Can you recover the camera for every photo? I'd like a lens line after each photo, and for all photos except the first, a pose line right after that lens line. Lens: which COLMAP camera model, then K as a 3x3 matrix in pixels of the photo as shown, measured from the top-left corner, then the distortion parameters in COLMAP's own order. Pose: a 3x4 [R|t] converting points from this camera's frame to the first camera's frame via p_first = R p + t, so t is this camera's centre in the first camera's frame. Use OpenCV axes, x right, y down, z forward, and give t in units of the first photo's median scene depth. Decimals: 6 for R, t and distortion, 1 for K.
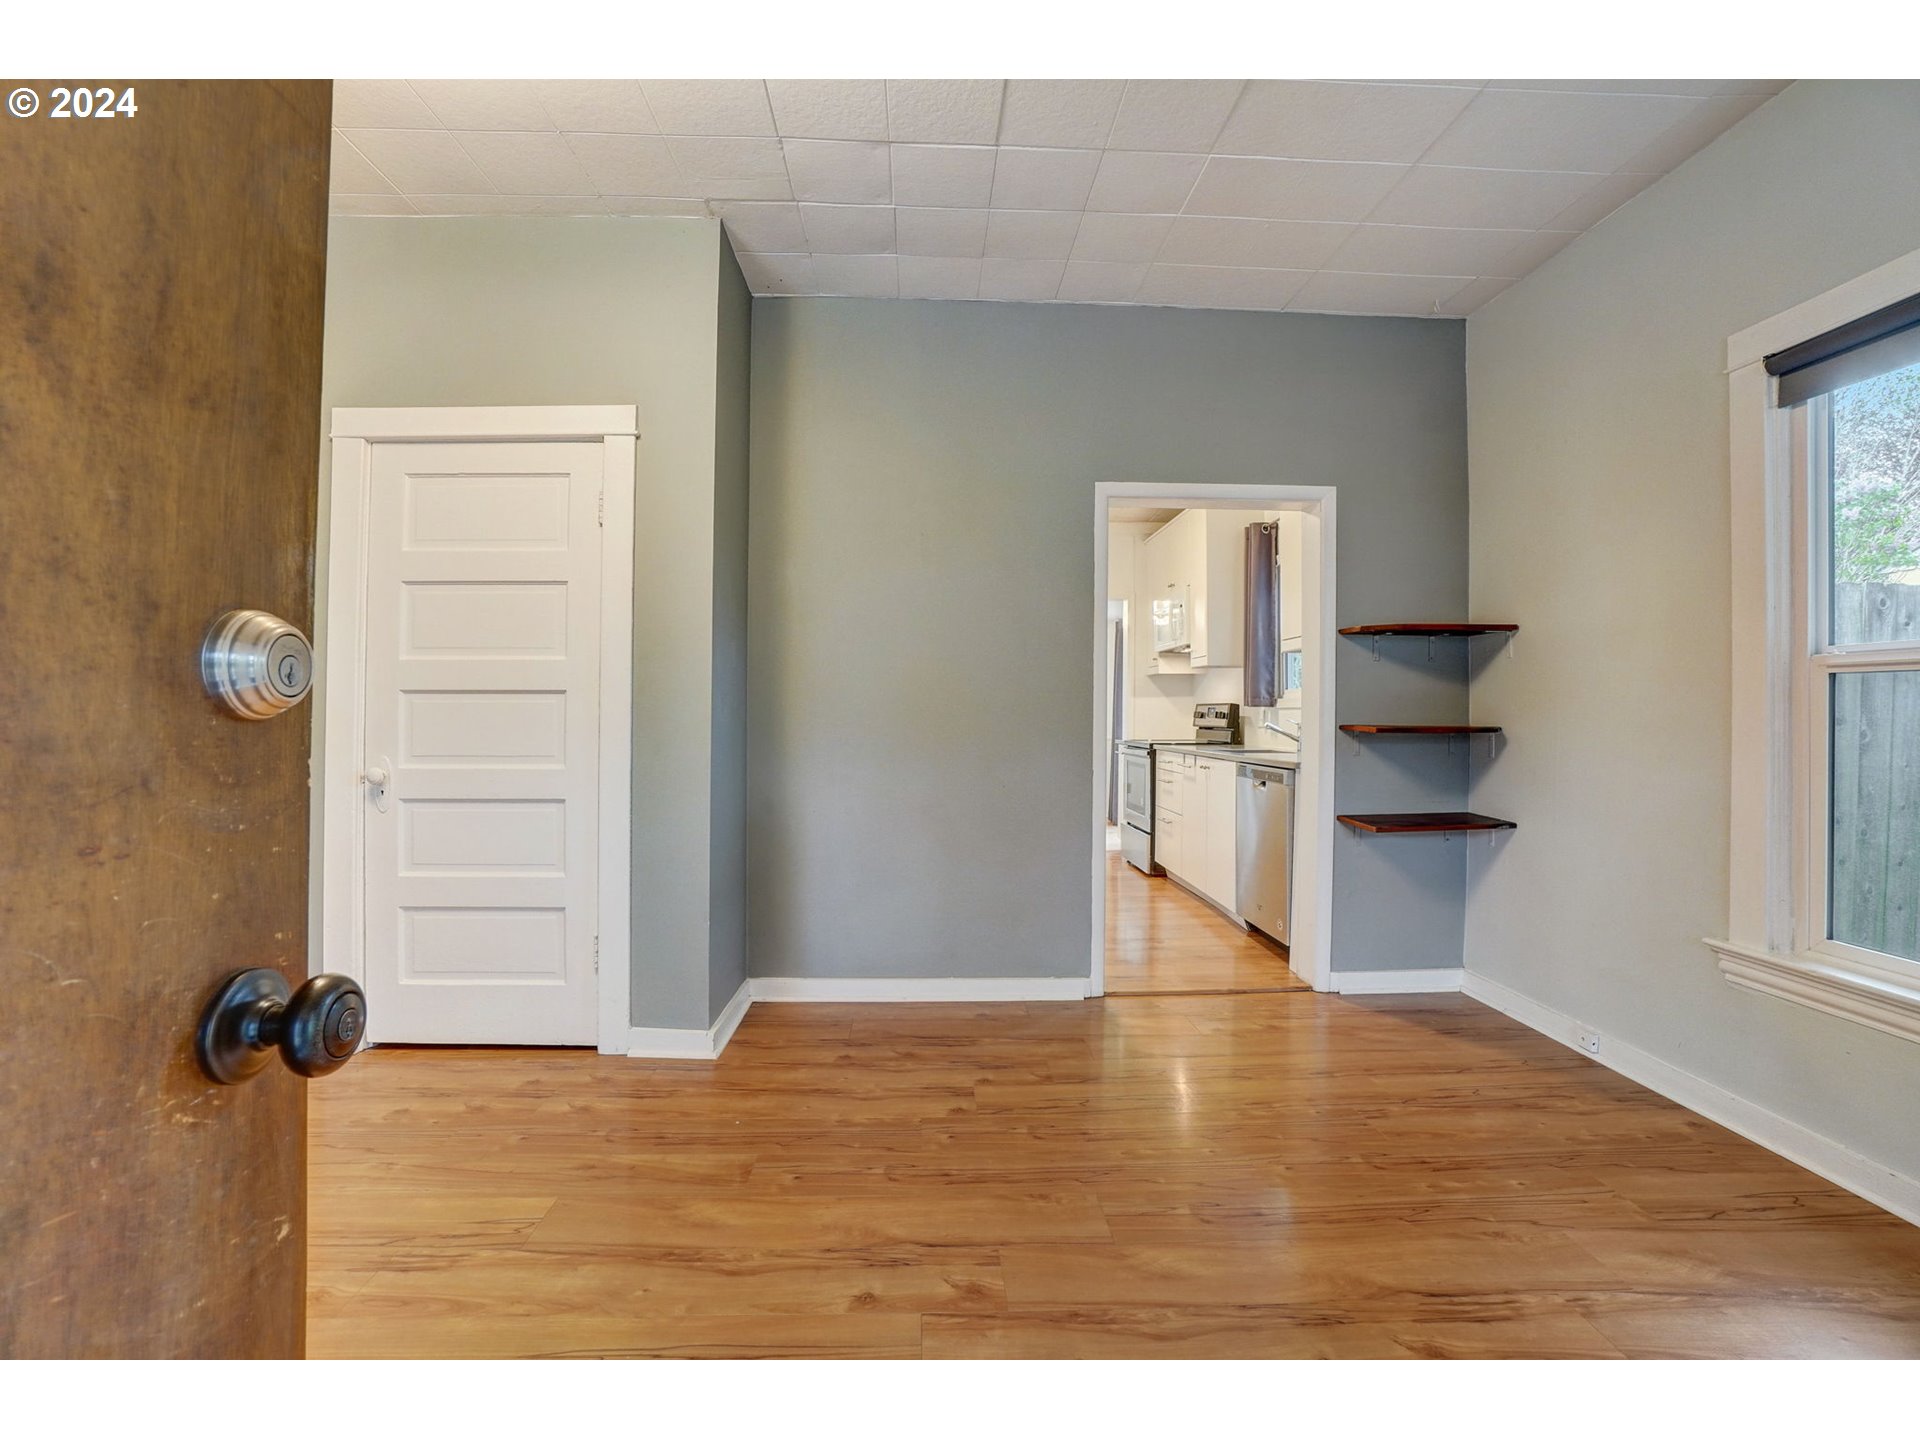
lens RADIAL K [[859.8, 0, 939.0], [0, 859.8, 713.3], [0, 0, 1]] dist [-0.068727, 0.025012]
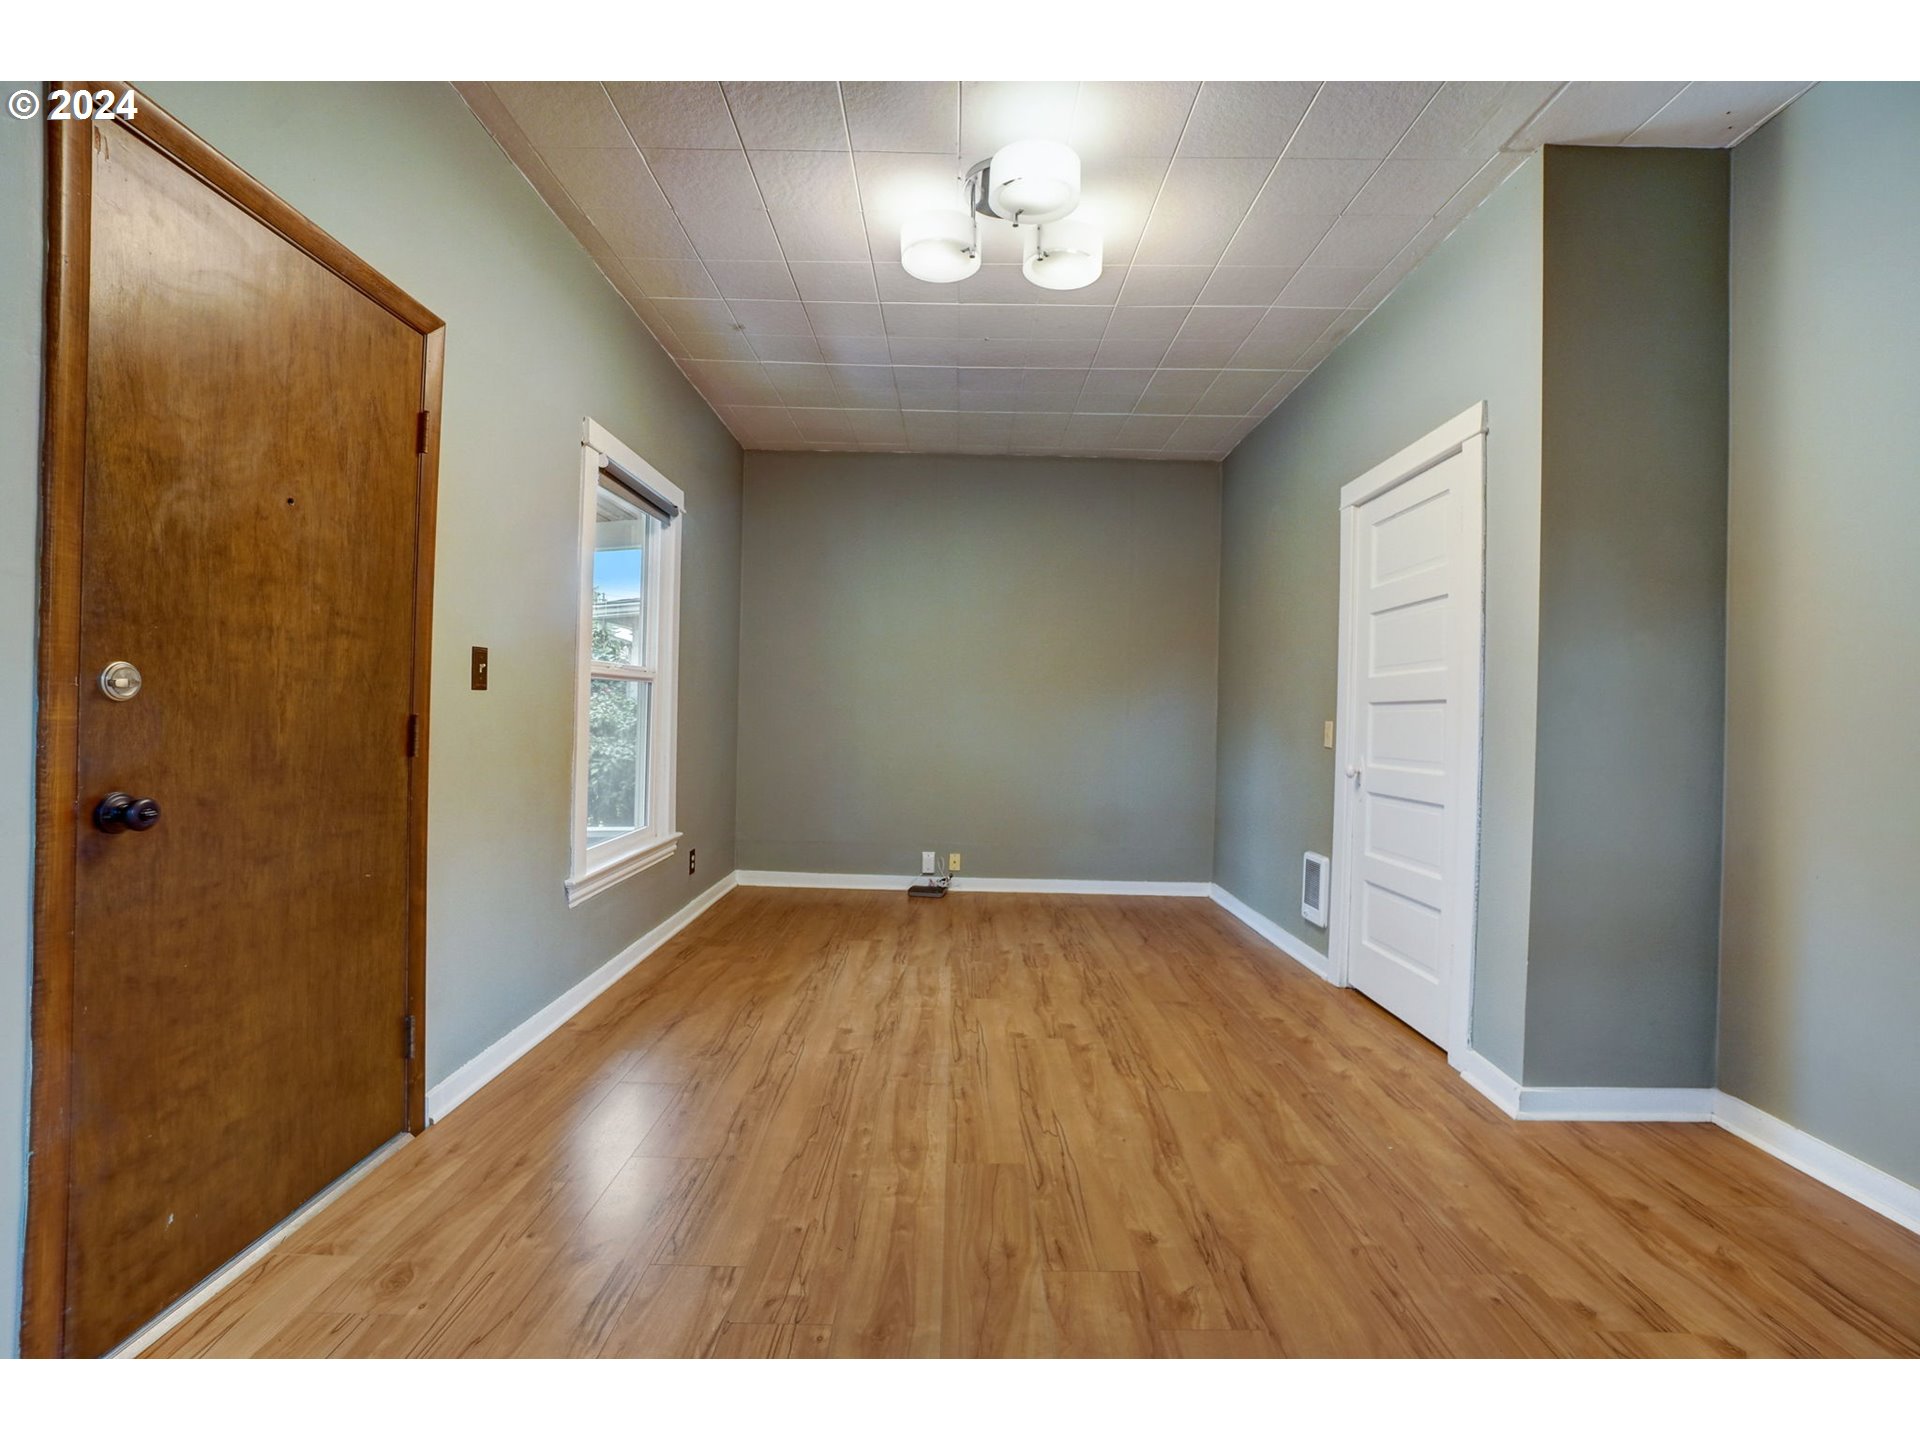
lens RADIAL K [[847.9, 0, 956.8], [0, 847.9, 714.8], [0, 0, 1]] dist [-0.058297, 0.021381]
pose [[-0.042435, -0.005231, -0.999086, 0.517676], [-0.013922, 0.999892, -0.004644, 0.003360], [0.999002, 0.013712, -0.042503, 0.389383]]
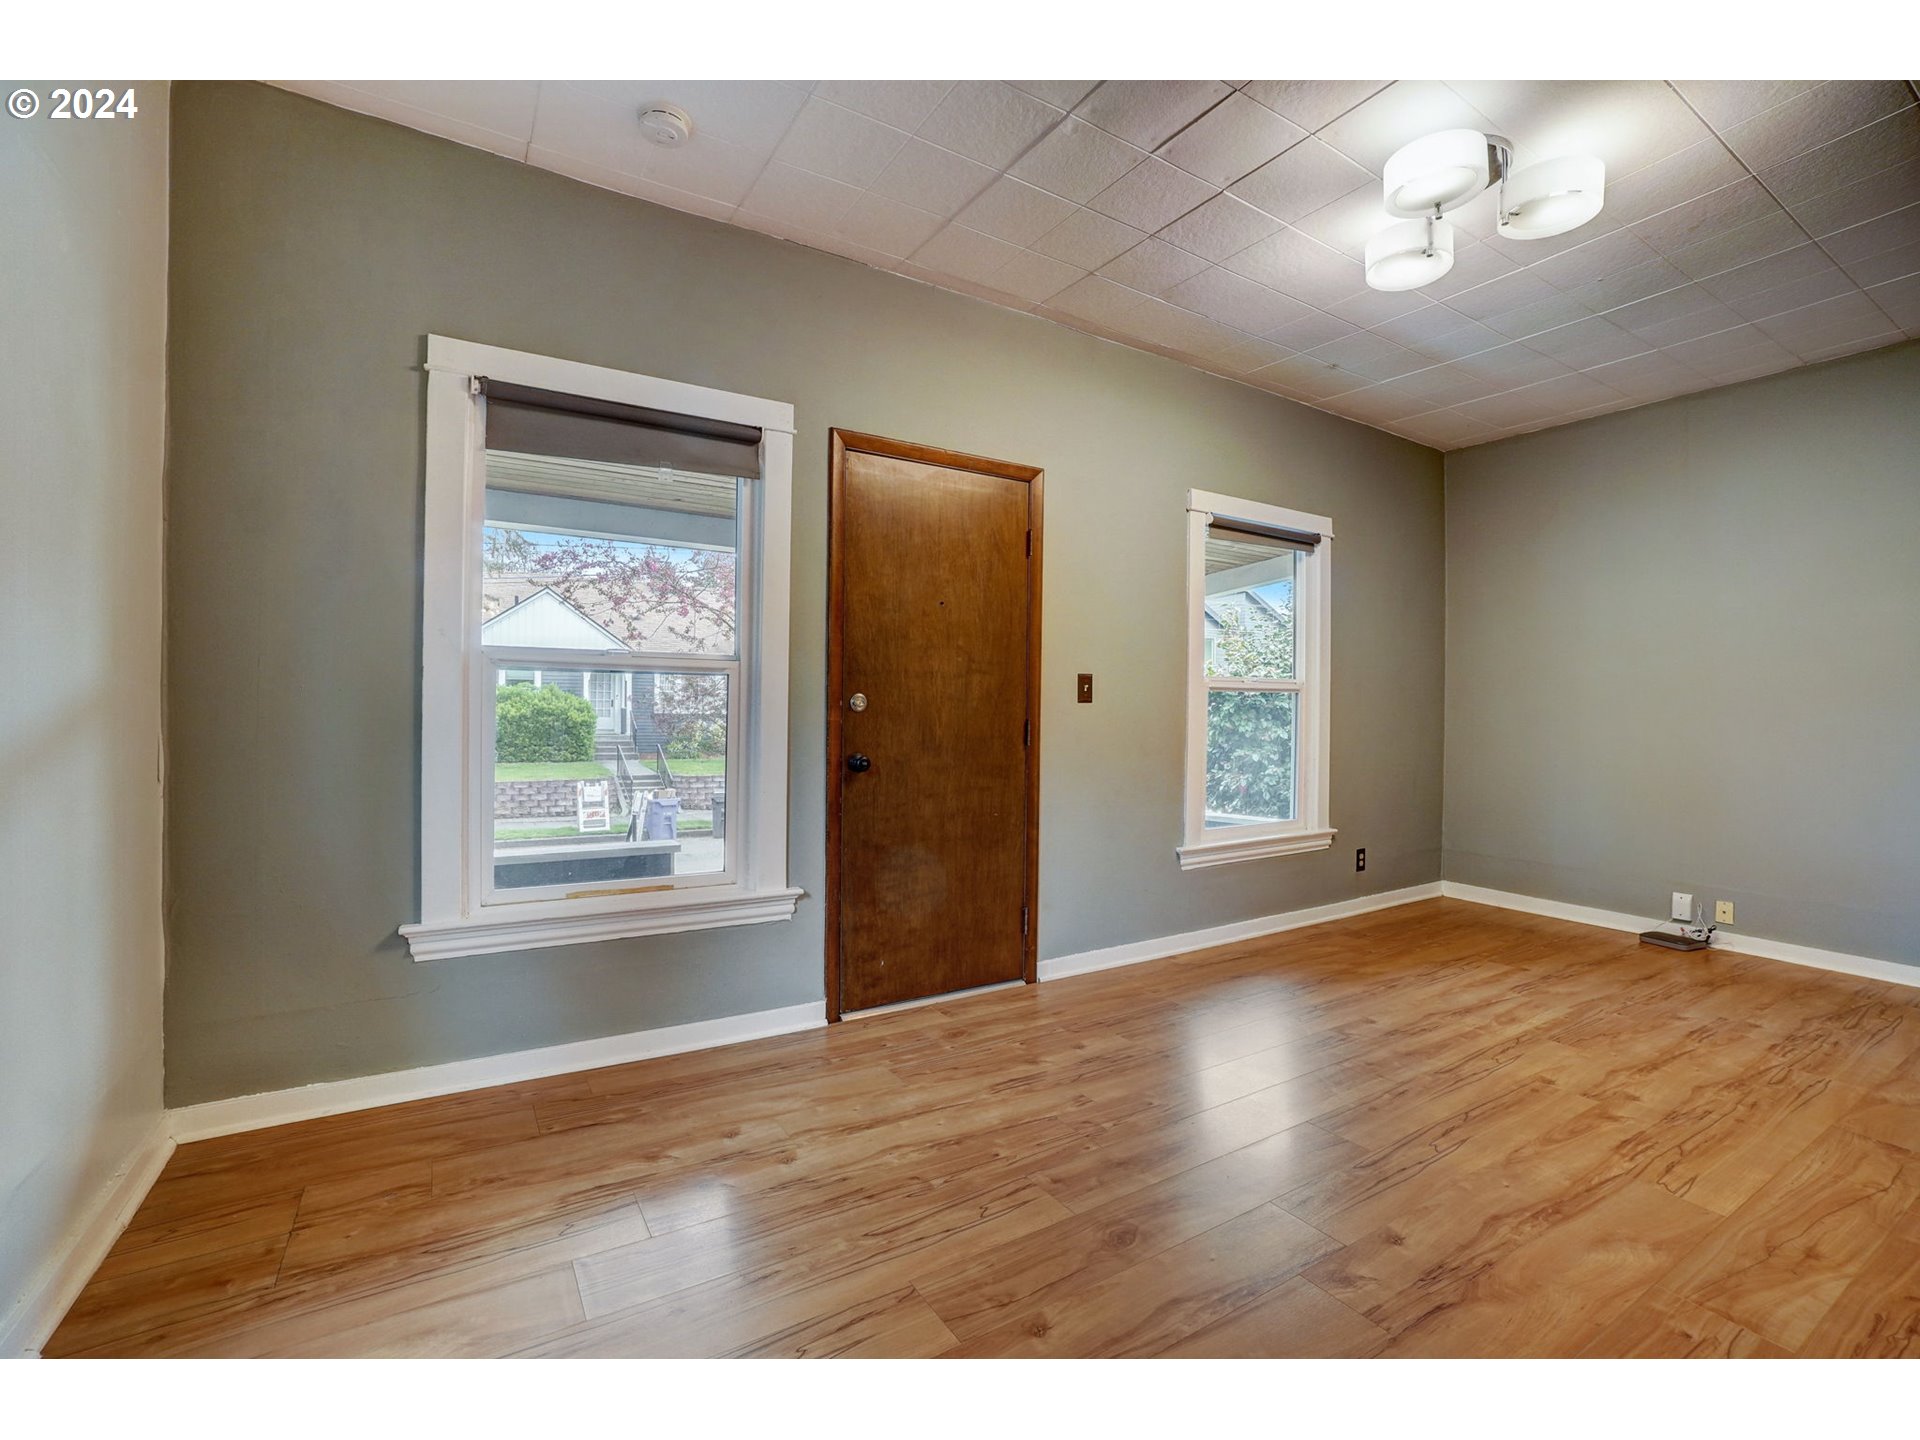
lens RADIAL K [[842.1, 0, 950.6], [0, 842.1, 710.9], [0, 0, 1]] dist [-0.064907, 0.023823]
pose [[-0.873404, -0.016065, -0.486731, 0.483828], [-0.014262, 0.999871, -0.007410, 0.005171], [0.486787, 0.000470, -0.873520, 0.840582]]
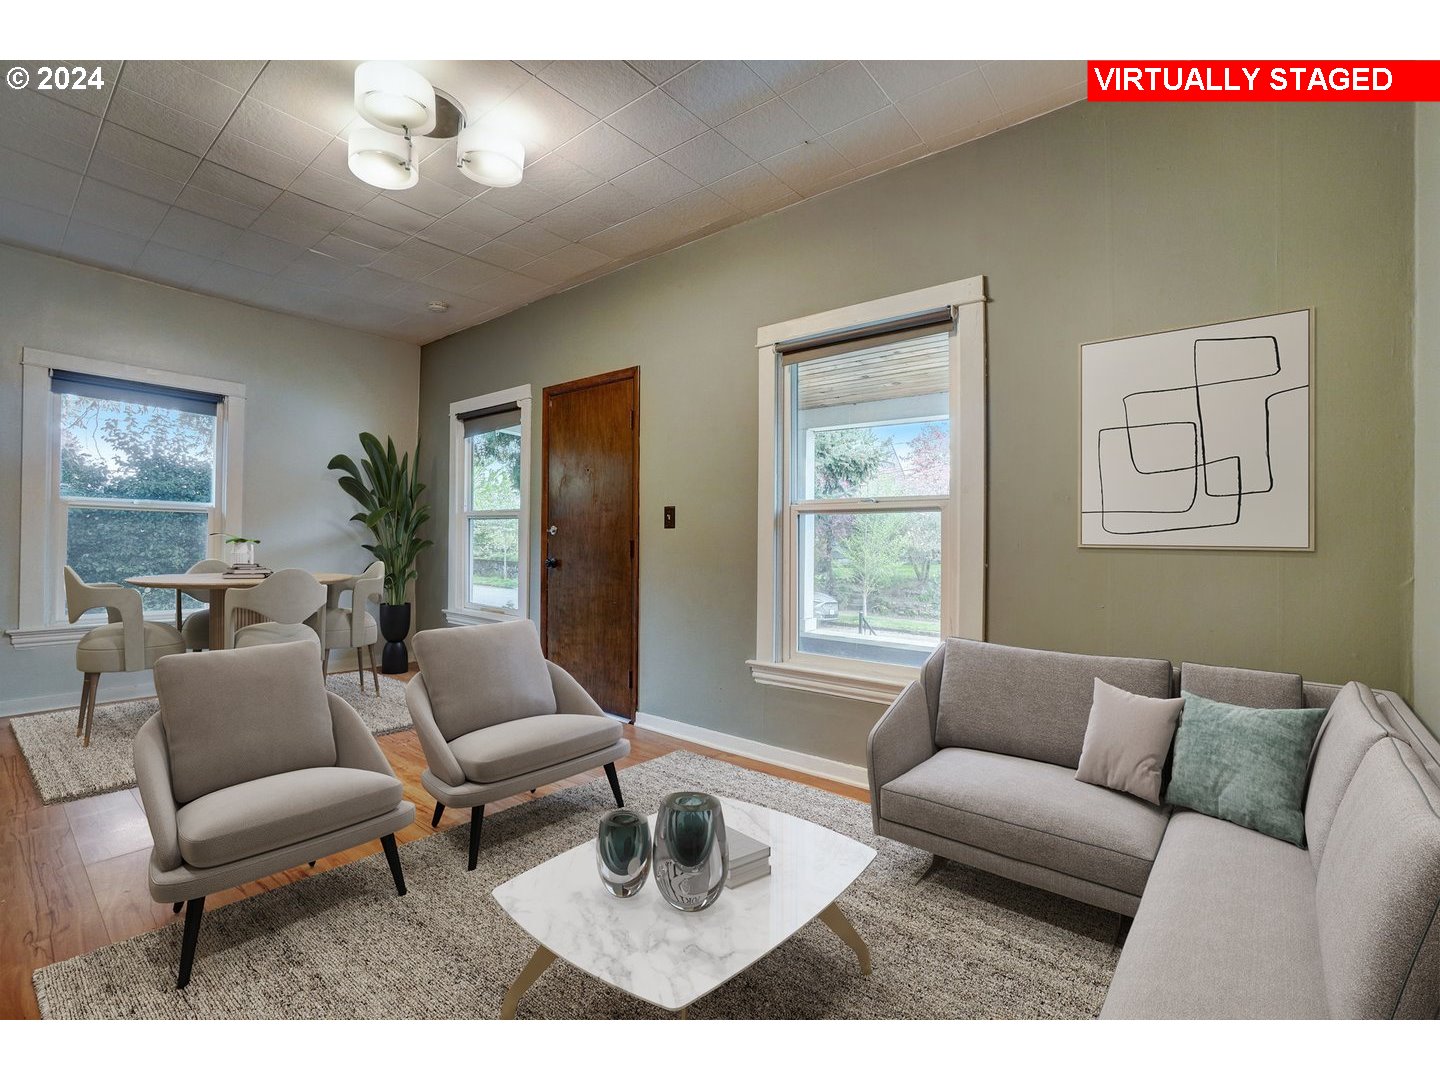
lens RADIAL K [[631.6, 0, 713.0], [0, 631.6, 533.2], [0, 0, 1]] dist [-0.064907, 0.023823]
pose [[-0.751545, -0.012646, 0.659560, -1.084111], [-0.025838, 0.999613, -0.010275, 0.001309], [-0.659176, -0.024764, -0.751581, 0.724928]]
